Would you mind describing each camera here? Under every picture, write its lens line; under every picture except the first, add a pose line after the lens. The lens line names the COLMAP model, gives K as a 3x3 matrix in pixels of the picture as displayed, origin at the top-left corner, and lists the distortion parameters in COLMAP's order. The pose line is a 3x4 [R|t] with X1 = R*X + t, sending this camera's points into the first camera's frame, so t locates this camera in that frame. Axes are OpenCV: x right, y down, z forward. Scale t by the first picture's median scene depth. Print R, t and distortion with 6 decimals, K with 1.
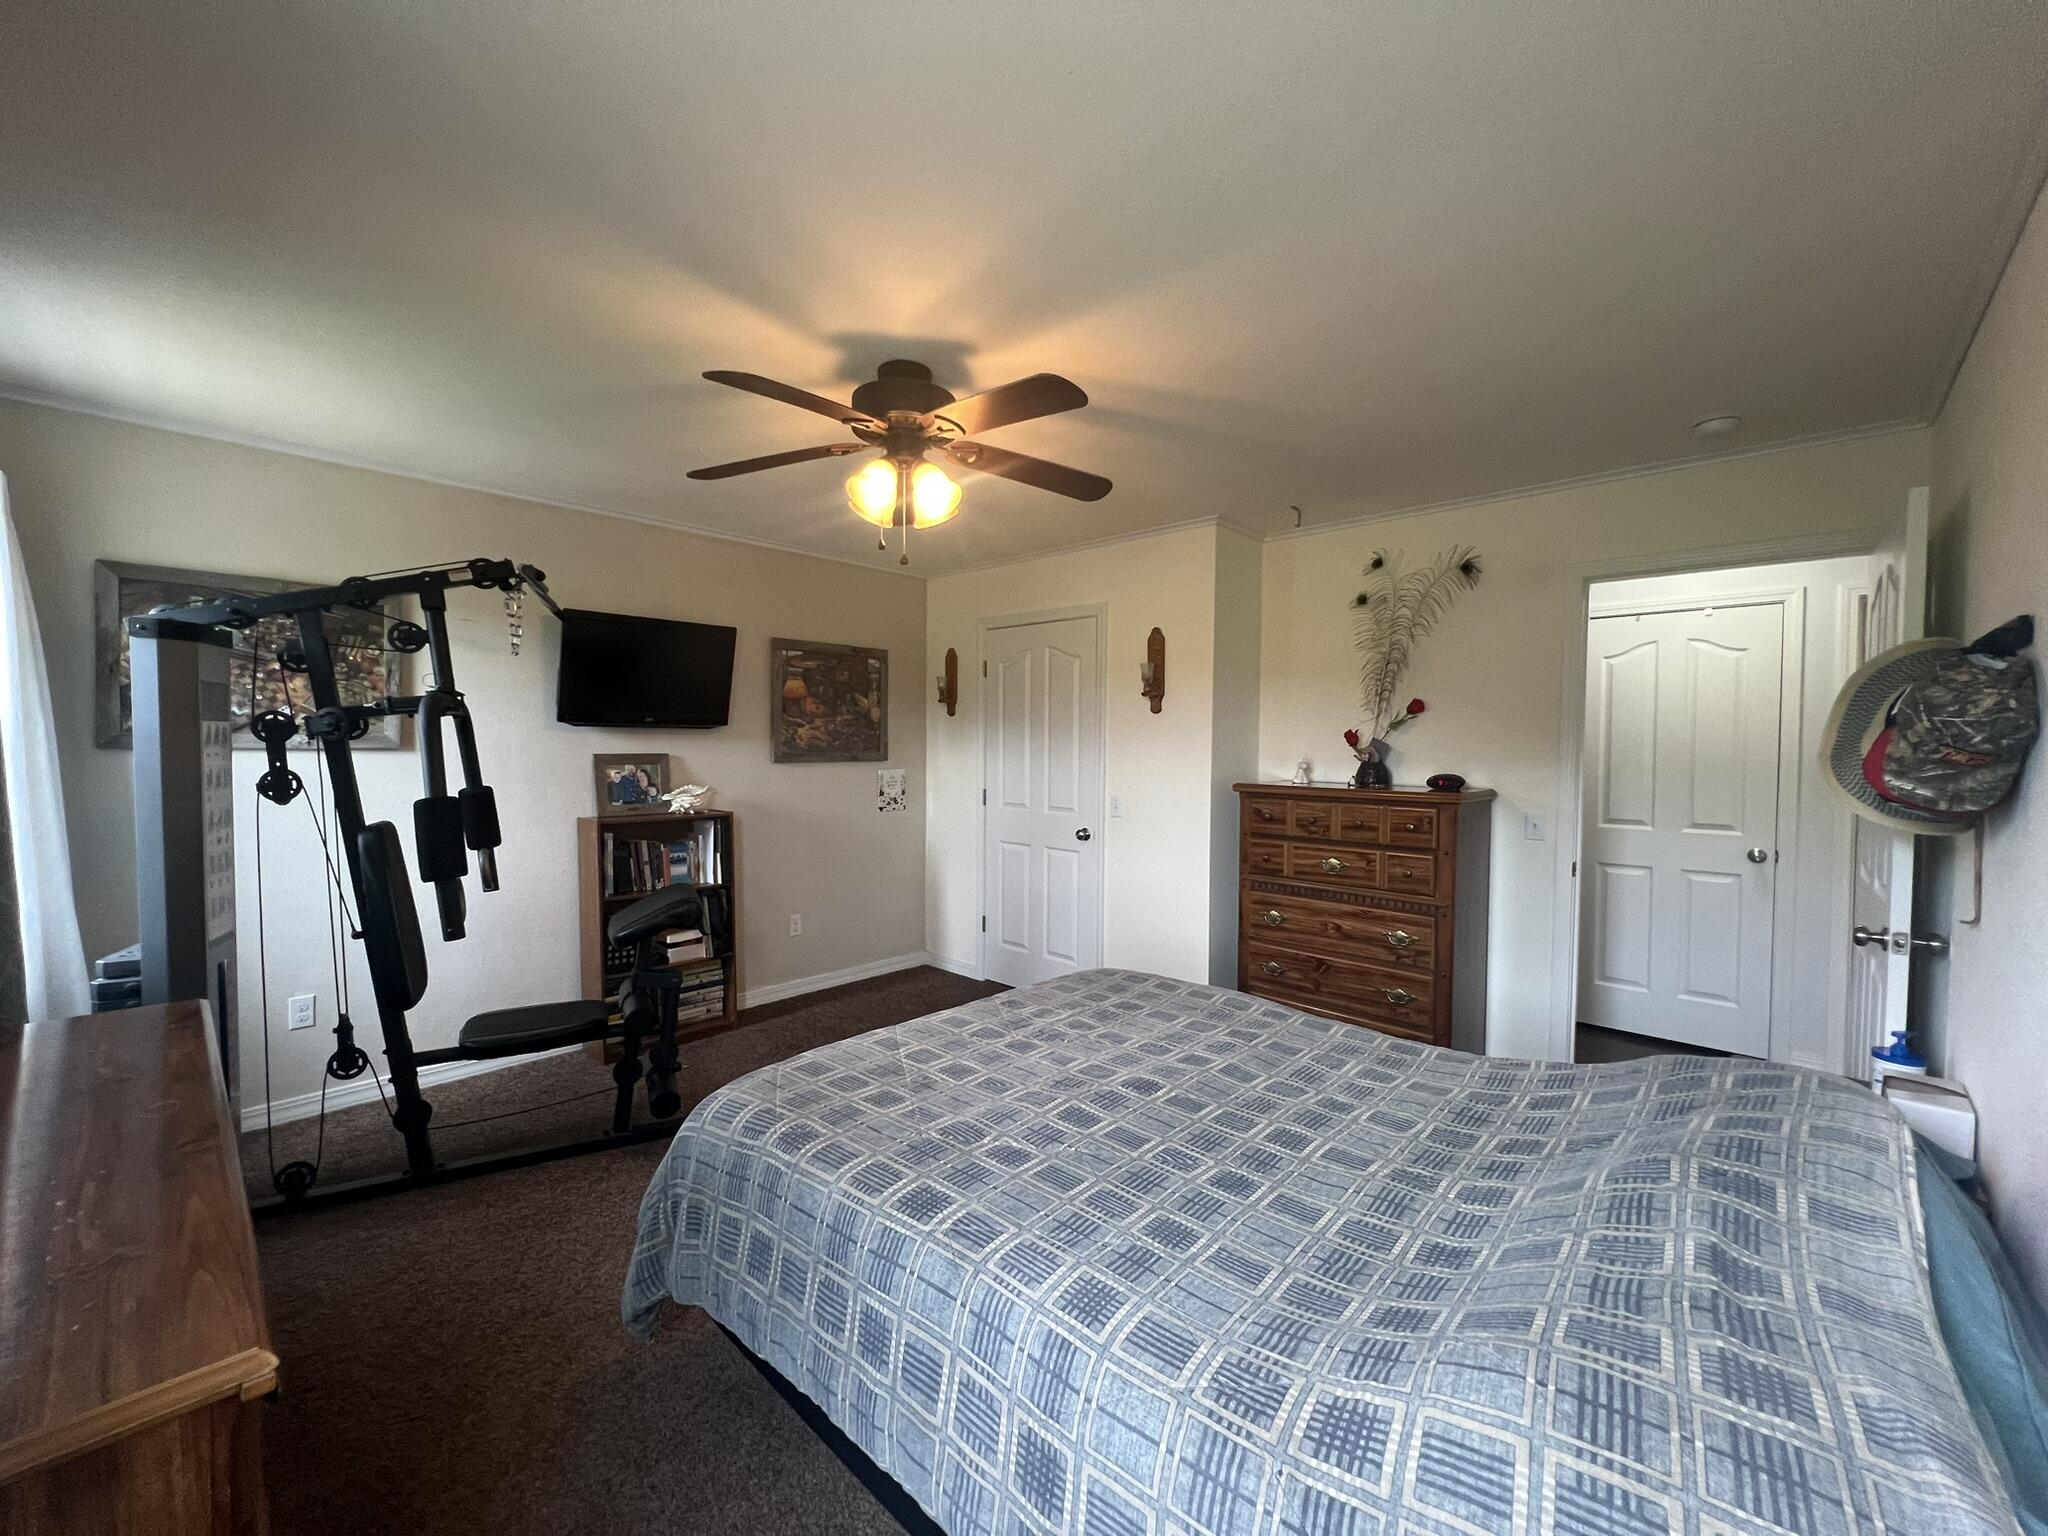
lens RADIAL K [[816.1, 0, 1024.0], [0, 816.1, 768.0], [0, 0, 1]] dist [-0.001989, 0.000206]
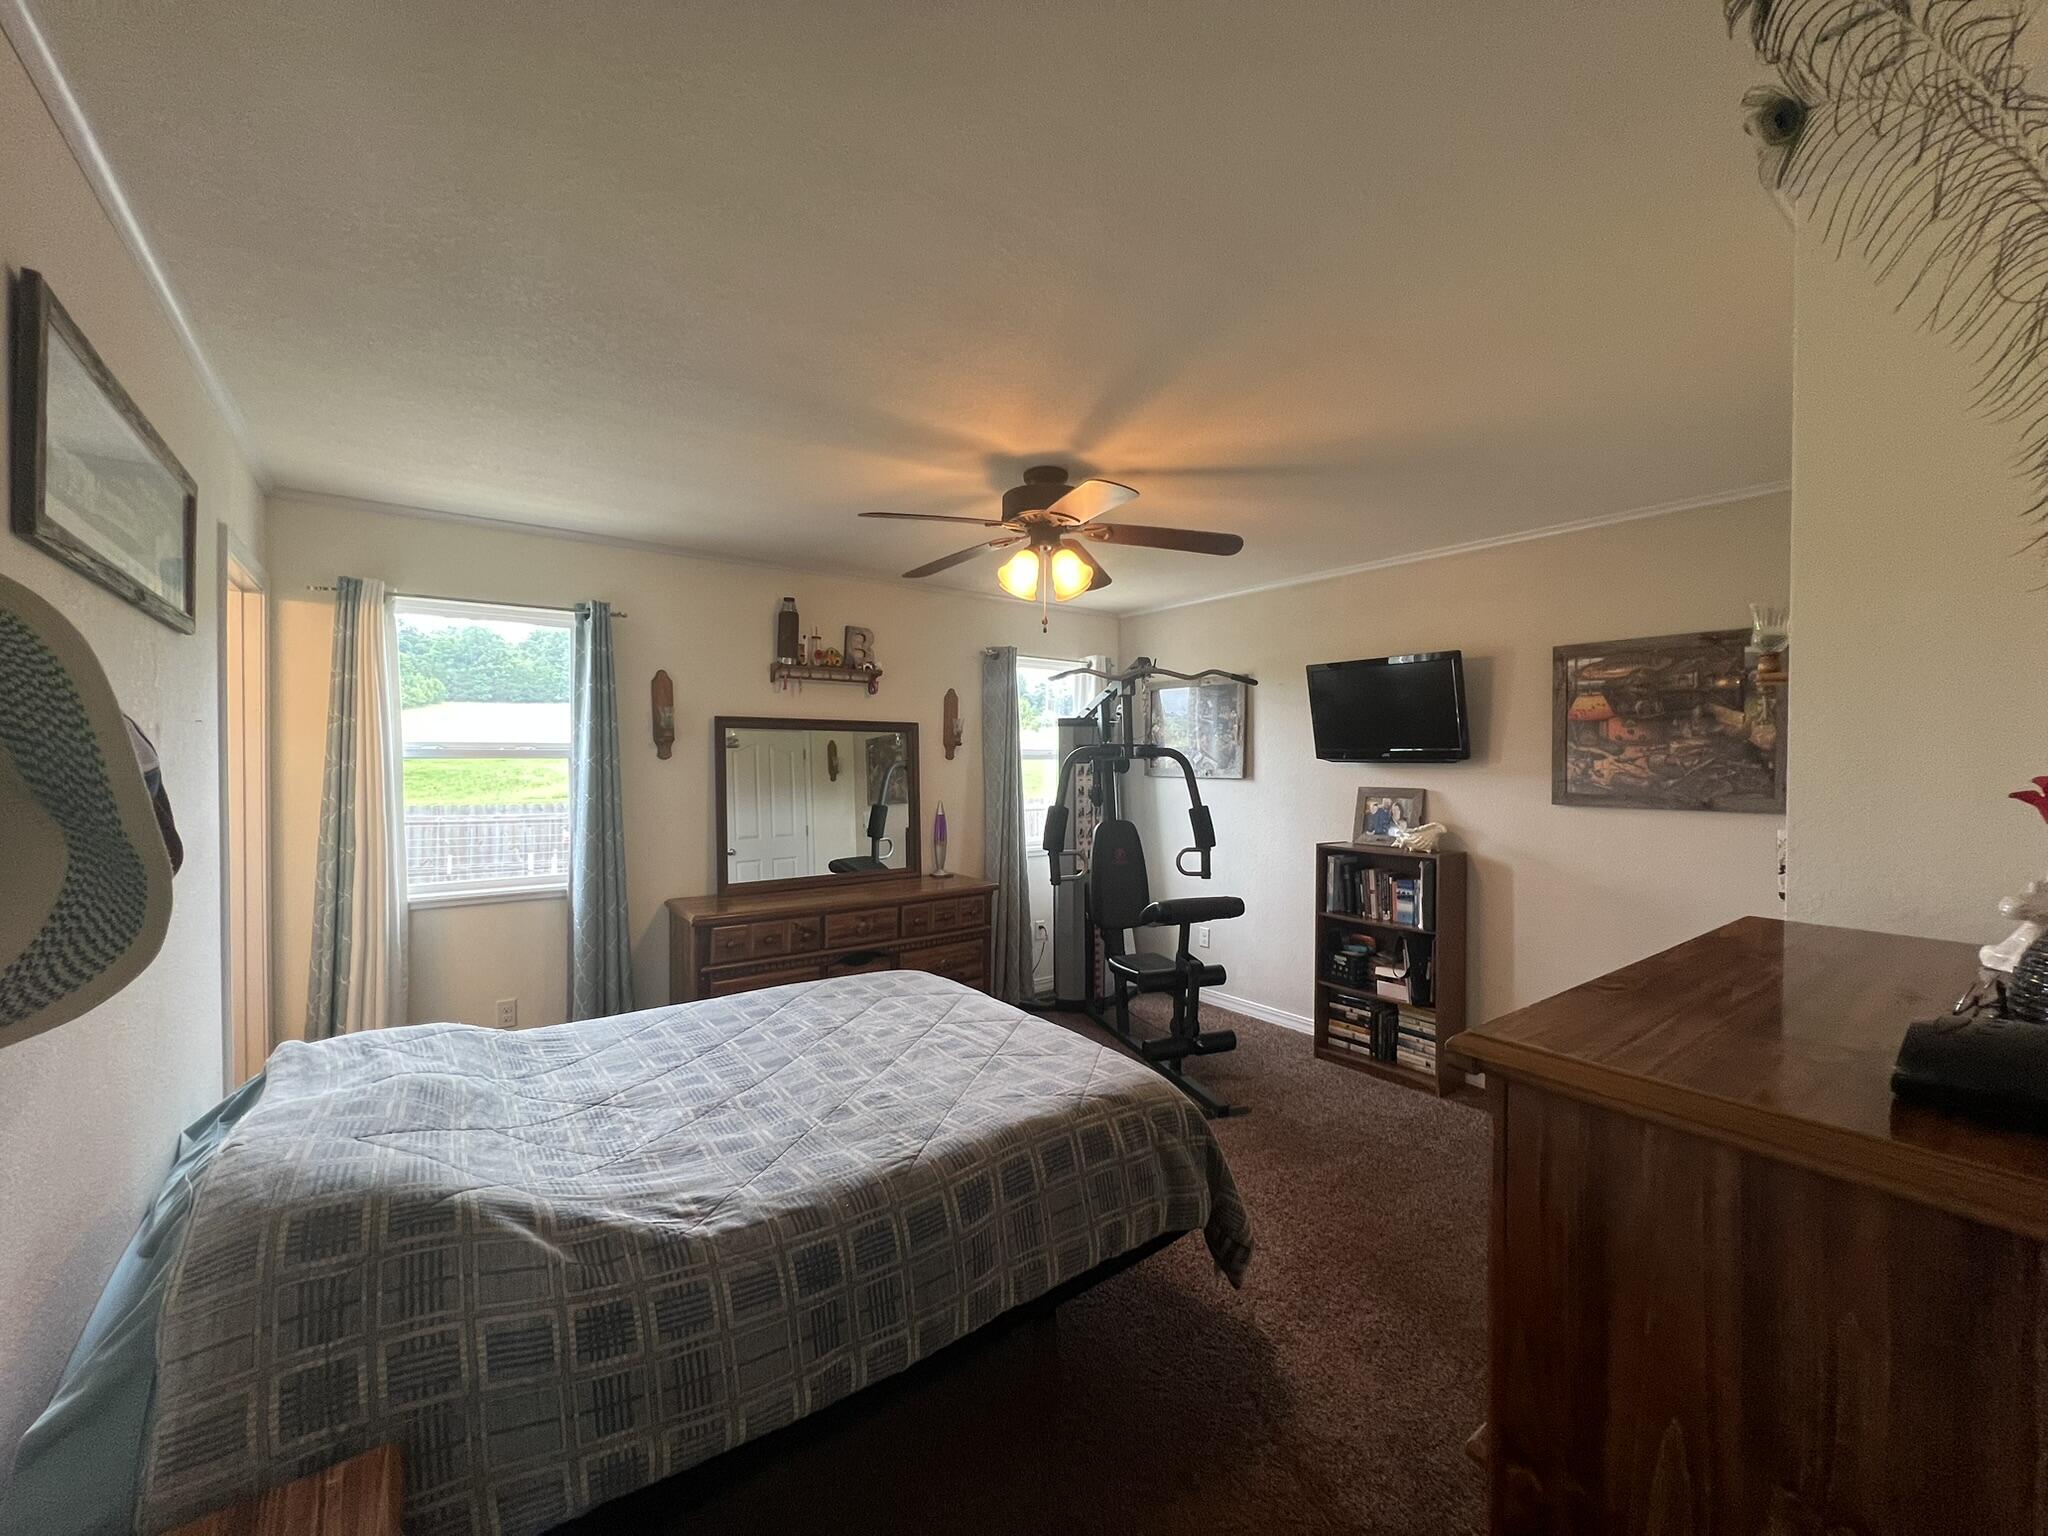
lens RADIAL K [[815.5, 0, 1024.0], [0, 815.5, 768.0], [0, 0, 1]] dist [-0.001779, -0.000051]
pose [[-0.154734, 0.002719, -0.987952, 0.613620], [-0.035105, 0.999350, 0.008249, -0.034294], [0.987332, 0.035958, -0.154538, 0.682548]]
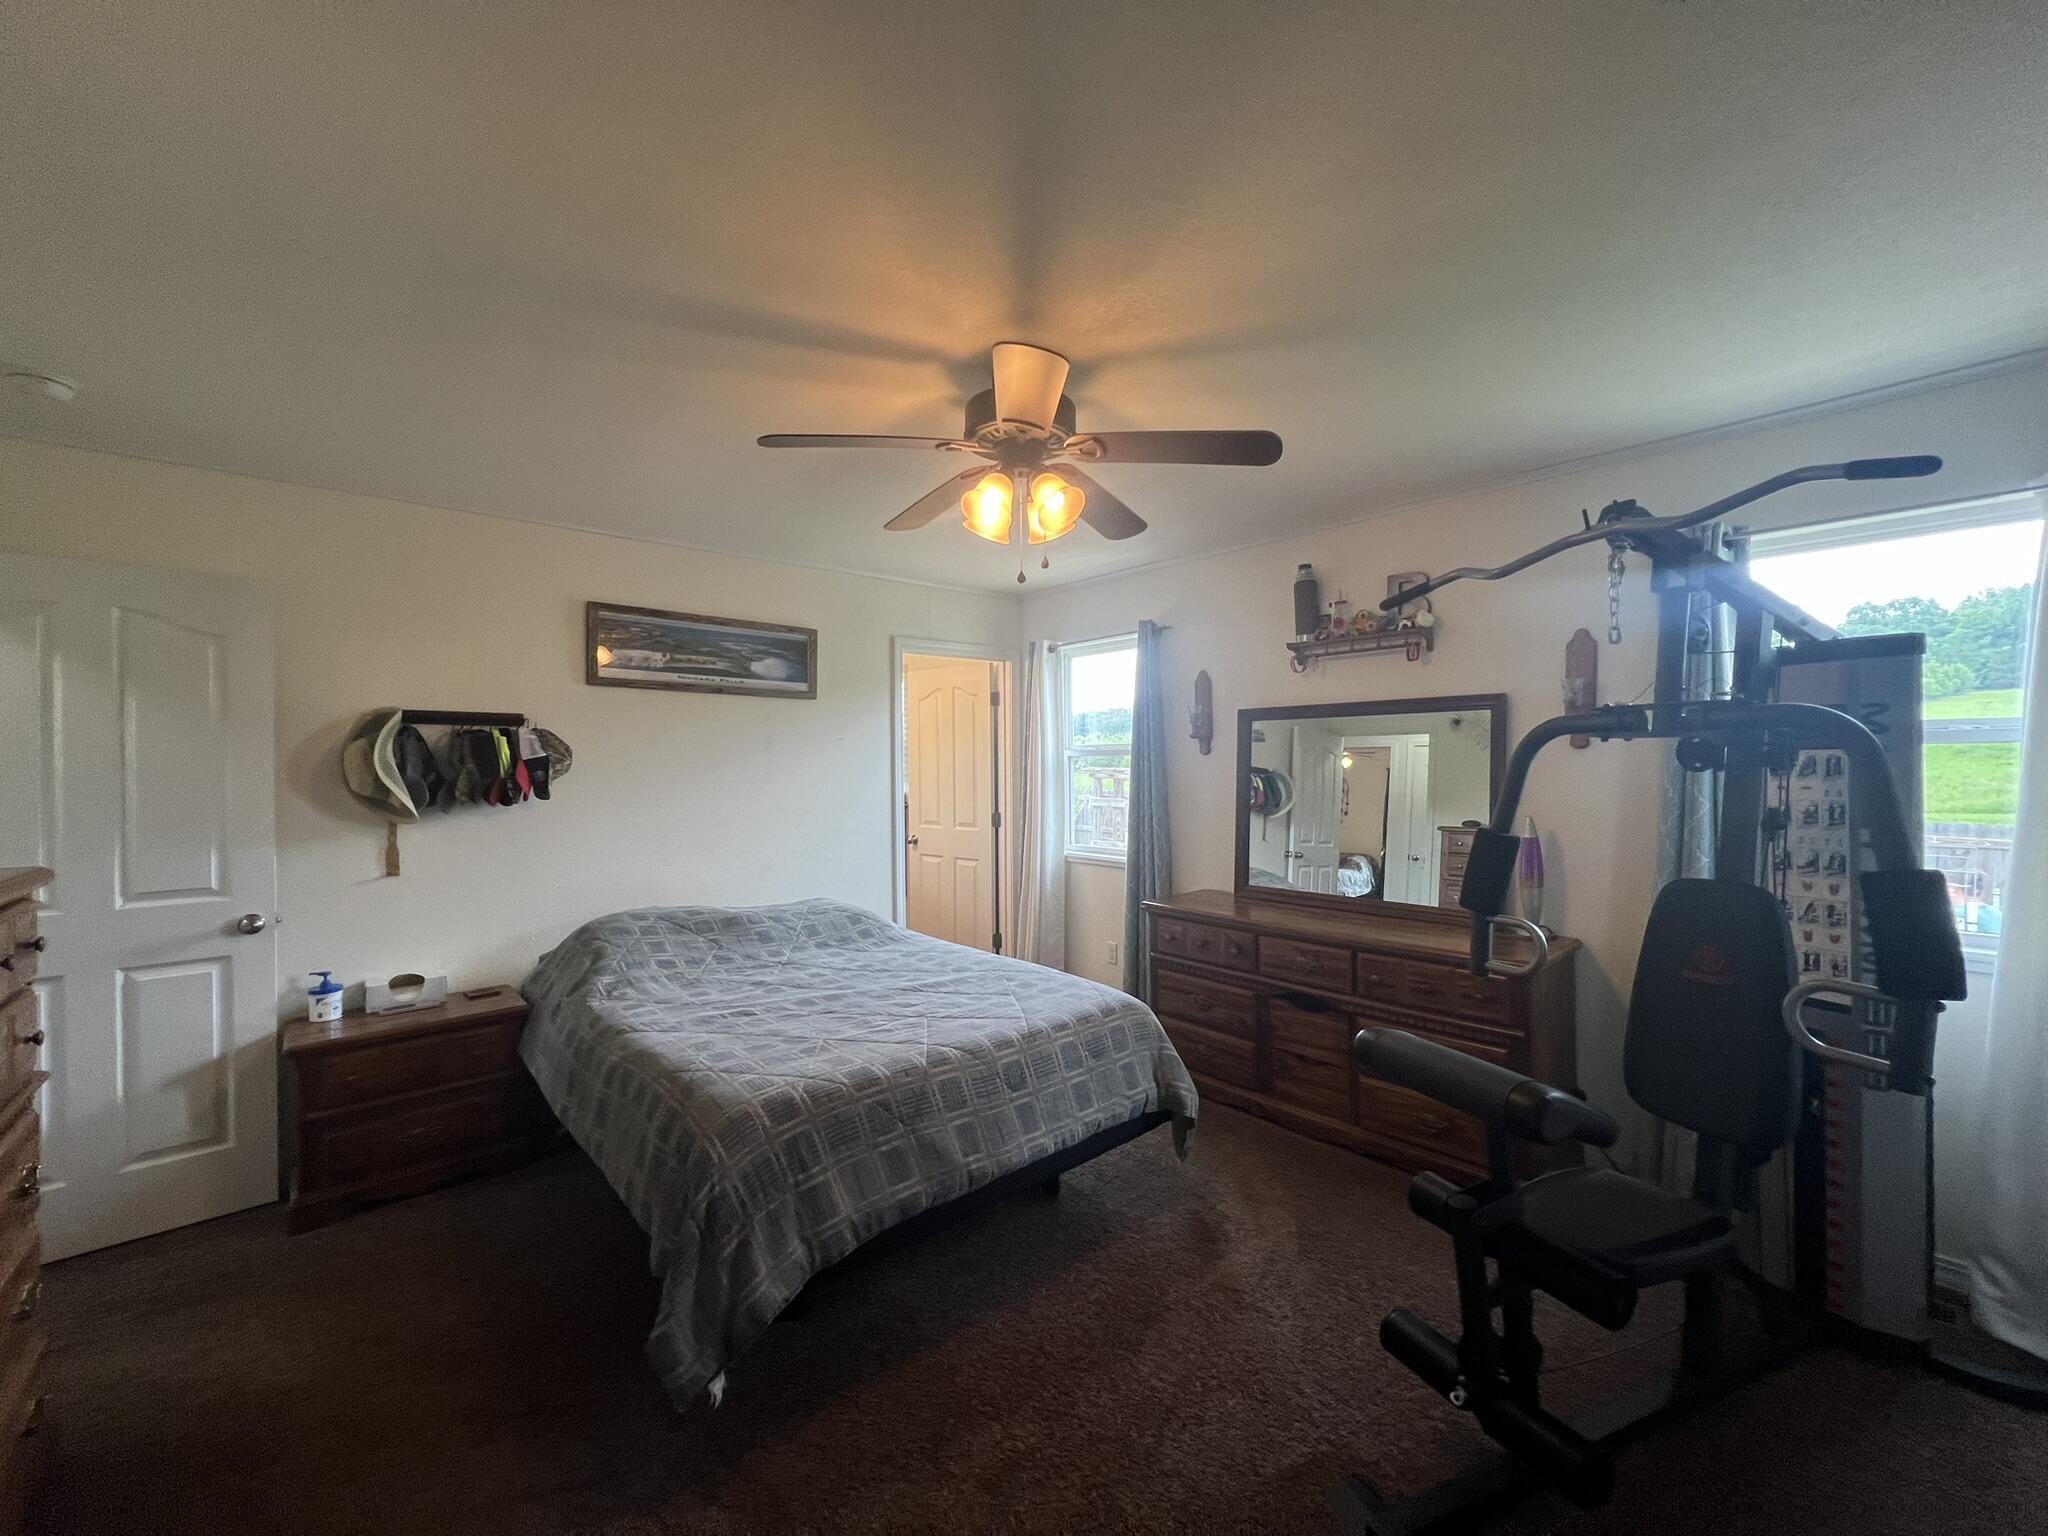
lens RADIAL K [[816.1, 0, 1024.0], [0, 816.1, 768.0], [0, 0, 1]] dist [-0.001989, 0.000206]
pose [[-0.997723, -0.003296, 0.067367, -0.125126], [-0.000948, 0.999392, 0.034852, -0.040294], [-0.067441, 0.034709, -0.997119, 1.140523]]
